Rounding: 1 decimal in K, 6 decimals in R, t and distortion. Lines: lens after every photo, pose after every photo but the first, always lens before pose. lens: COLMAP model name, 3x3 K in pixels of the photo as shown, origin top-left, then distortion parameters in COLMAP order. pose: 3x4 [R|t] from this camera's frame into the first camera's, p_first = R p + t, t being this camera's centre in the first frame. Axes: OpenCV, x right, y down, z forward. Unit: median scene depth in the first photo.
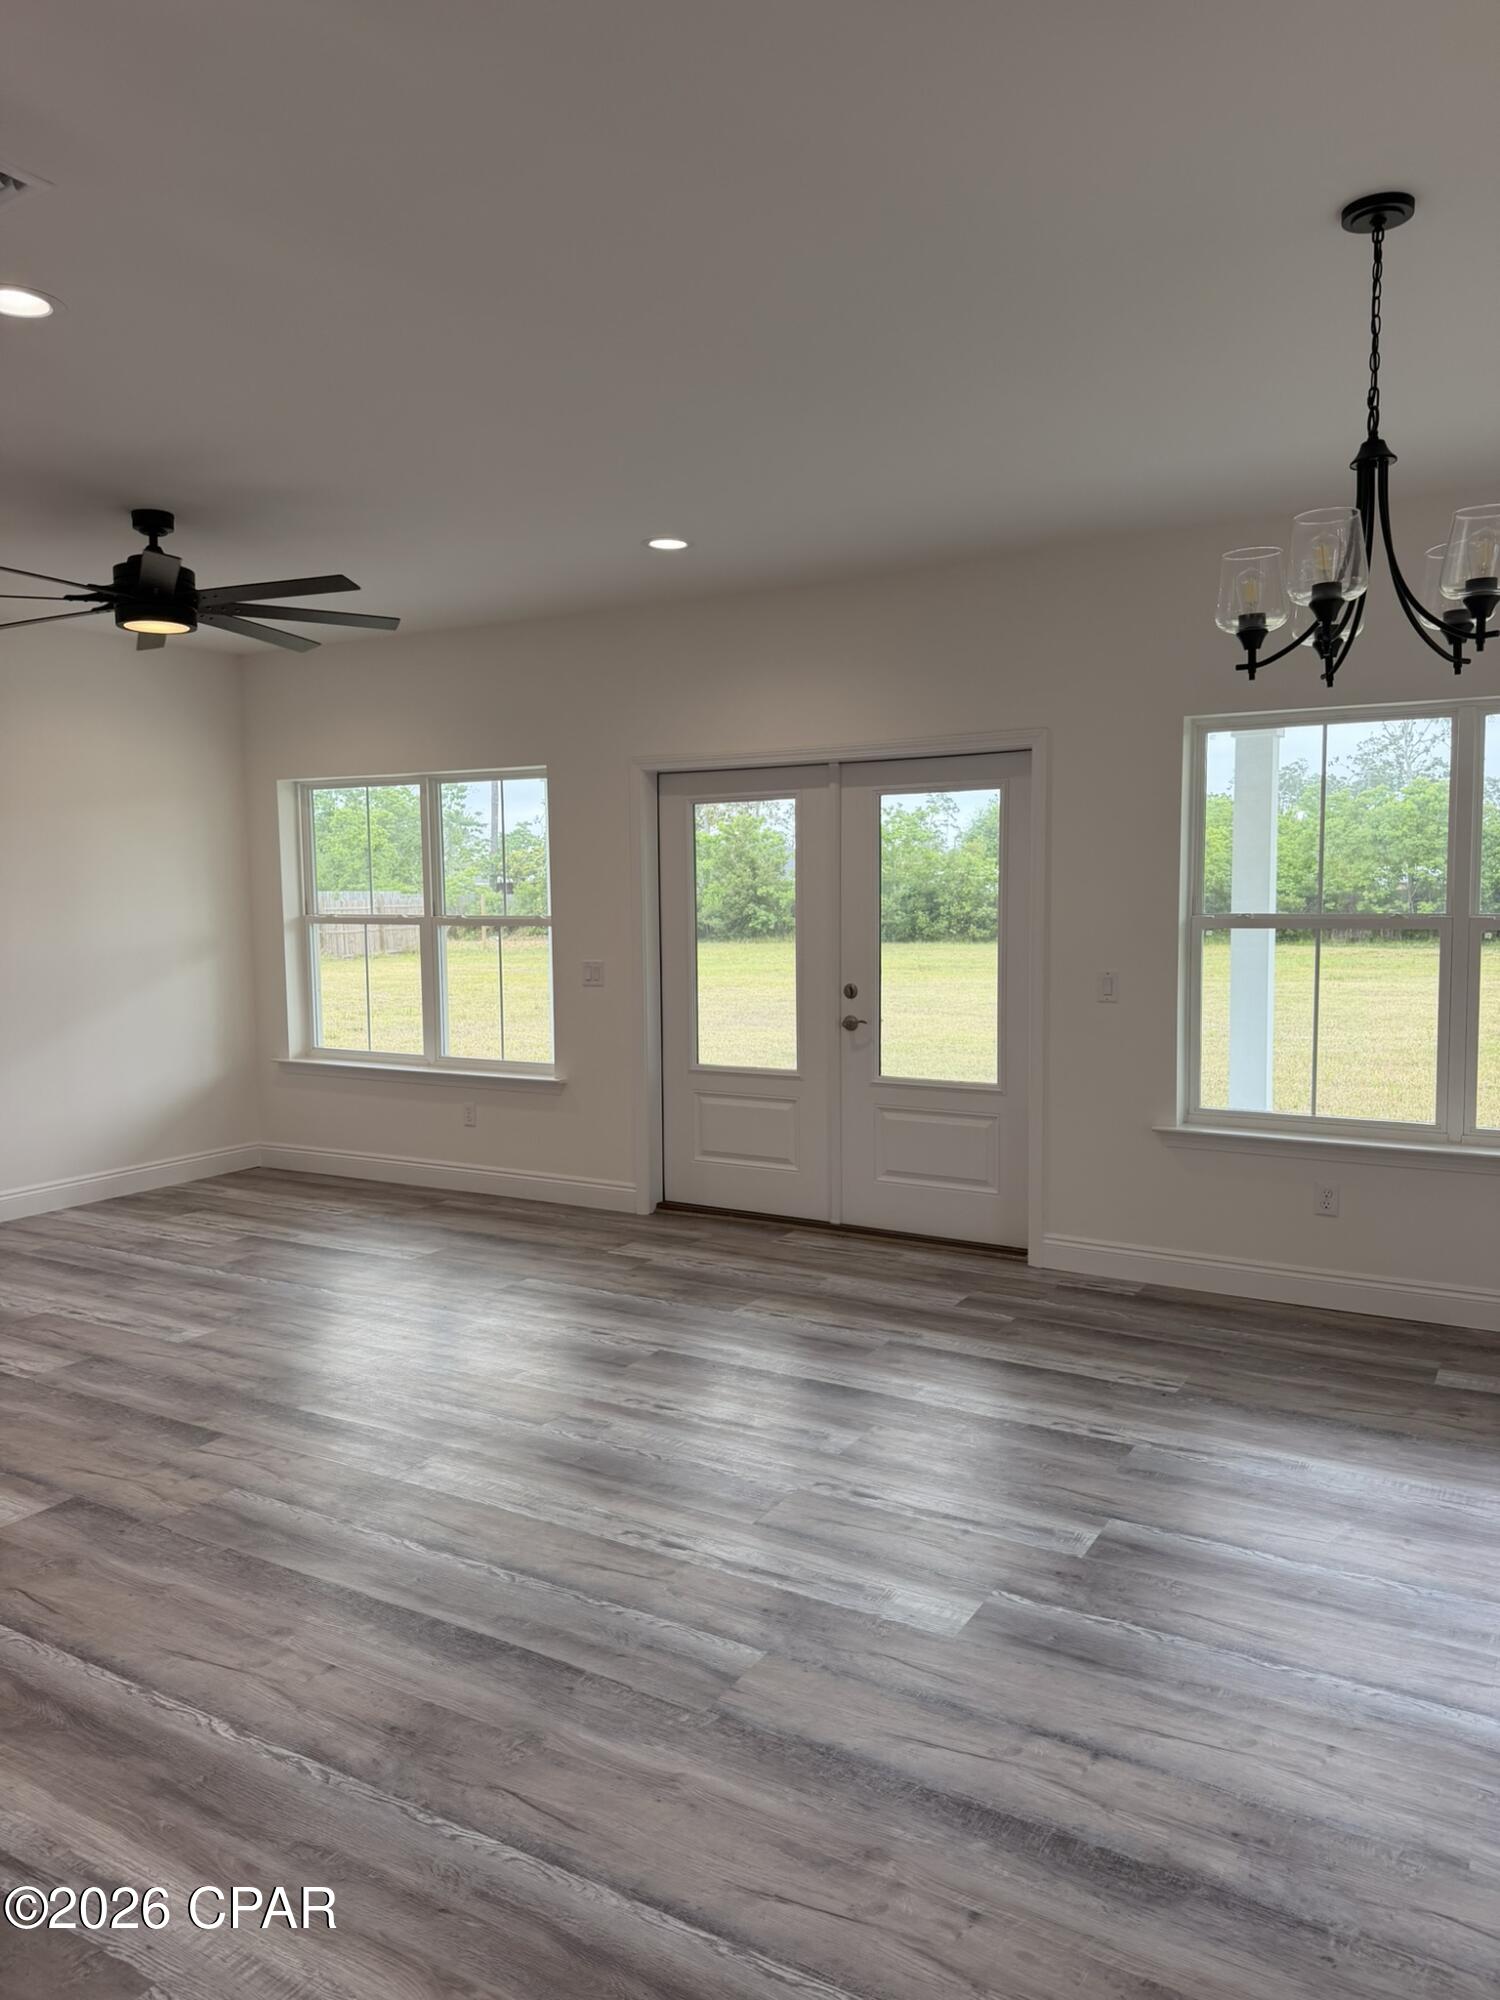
lens RADIAL K [[1389.6, 0, 757.7], [0, 1389.6, 983.9], [0, 0, 1]] dist [-0.004517, -0.008767]
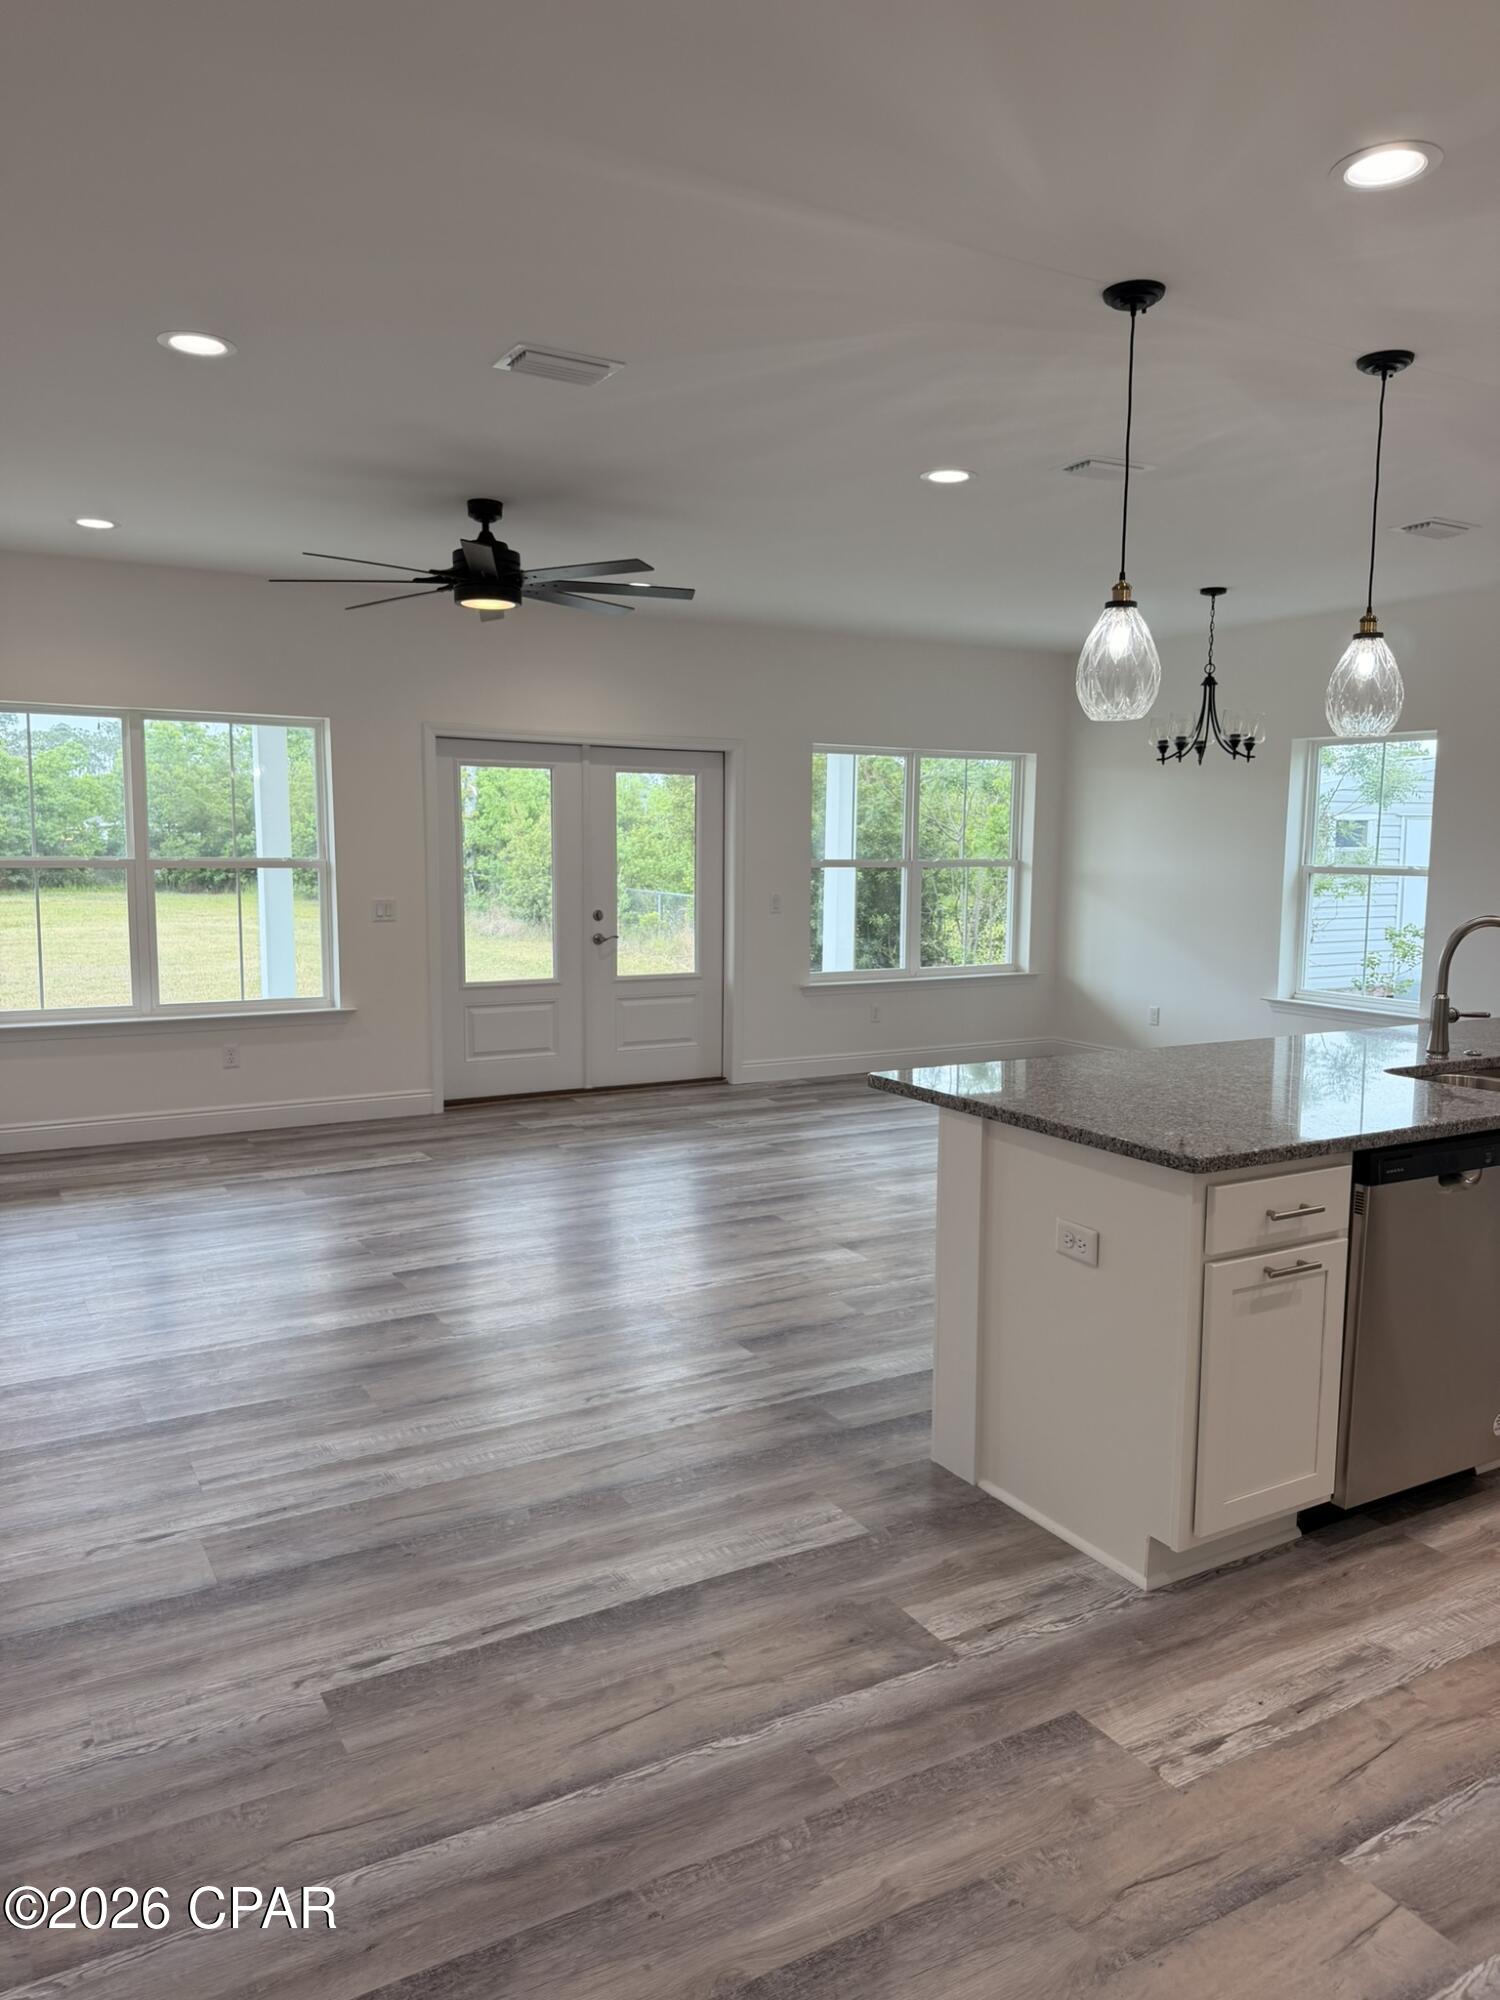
lens RADIAL K [[1389.6, 0, 771.1], [0, 1389.6, 1003.4], [0, 0, 1]] dist [-0.004517, -0.008767]
pose [[0.508300, -0.090419, 0.856420, -1.021521], [0.042066, 0.995893, 0.080178, -0.011032], [-0.860152, -0.004729, 0.510016, 0.158151]]
